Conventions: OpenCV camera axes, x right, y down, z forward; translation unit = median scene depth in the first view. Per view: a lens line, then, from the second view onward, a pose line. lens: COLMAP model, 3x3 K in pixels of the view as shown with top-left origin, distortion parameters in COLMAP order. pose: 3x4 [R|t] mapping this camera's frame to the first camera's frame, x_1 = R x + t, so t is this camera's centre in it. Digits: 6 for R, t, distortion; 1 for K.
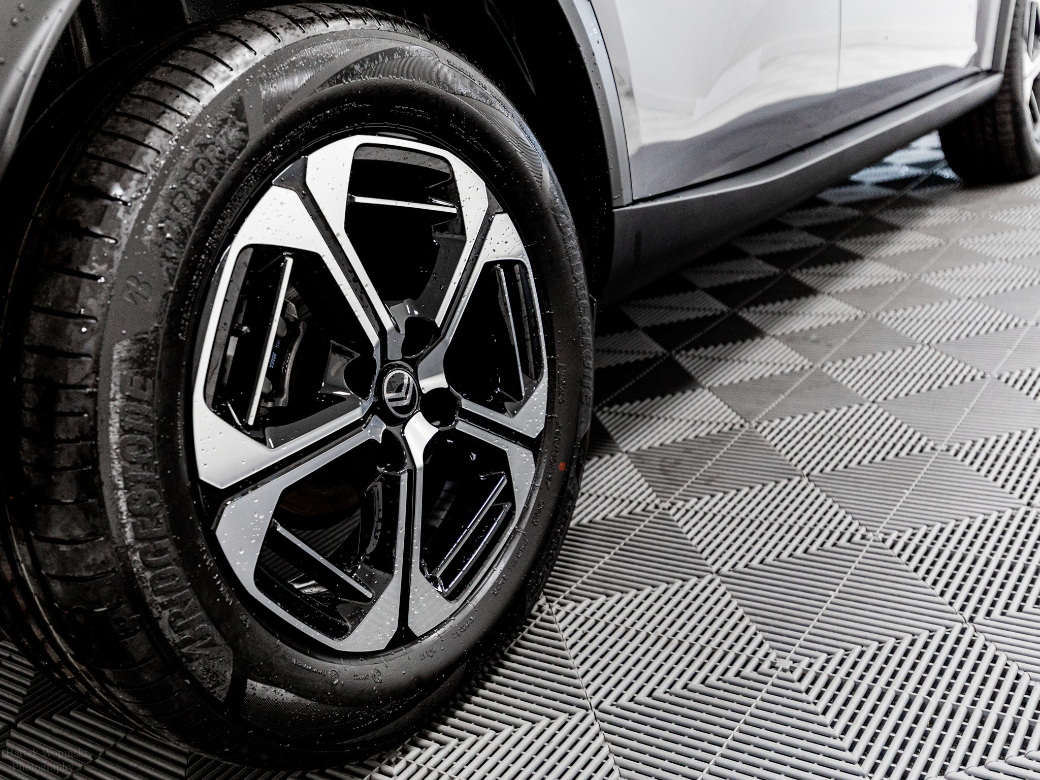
lens RADIAL K [[1105.6, 0, 520.7], [0, 1105.6, 391.5], [0, 0, 1]] dist [0.004365, 0.000000]
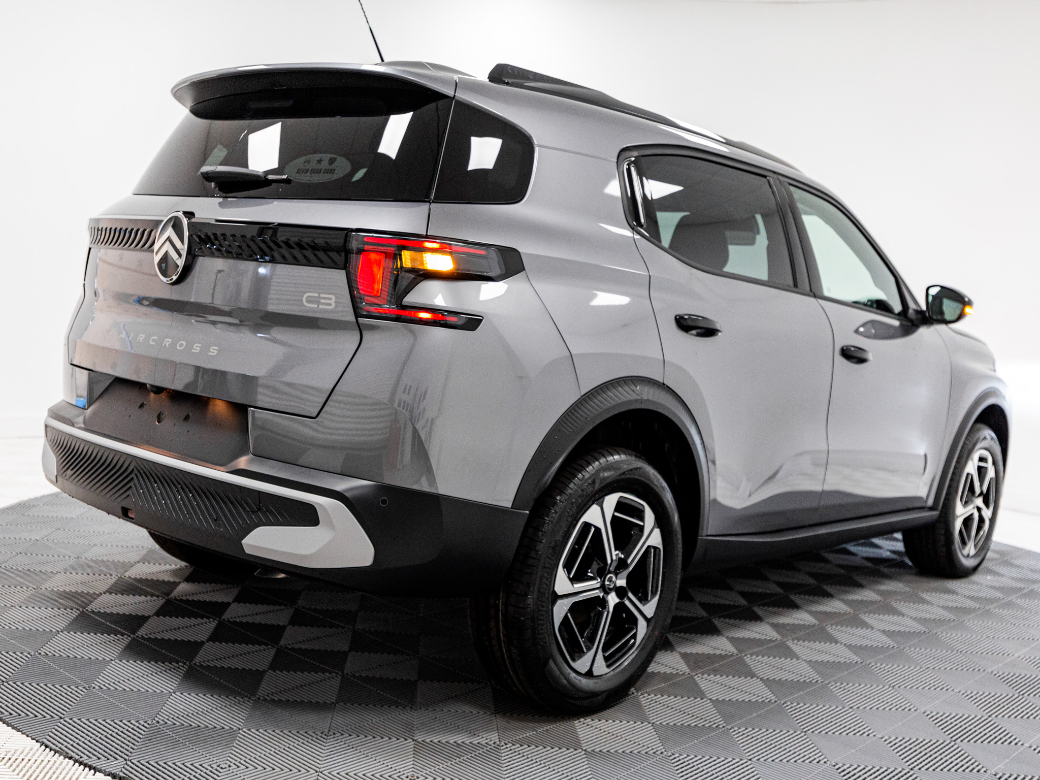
lens RADIAL K [[1105.6, 0, 527.7], [0, 1105.6, 393.7], [0, 0, 1]] dist [0.004365, 0.000000]
pose [[0.969698, 0.229714, -0.083167, -0.182139], [-0.243278, 0.939139, -0.242558, 0.269062], [0.022386, 0.255440, 0.966566, -1.748536]]
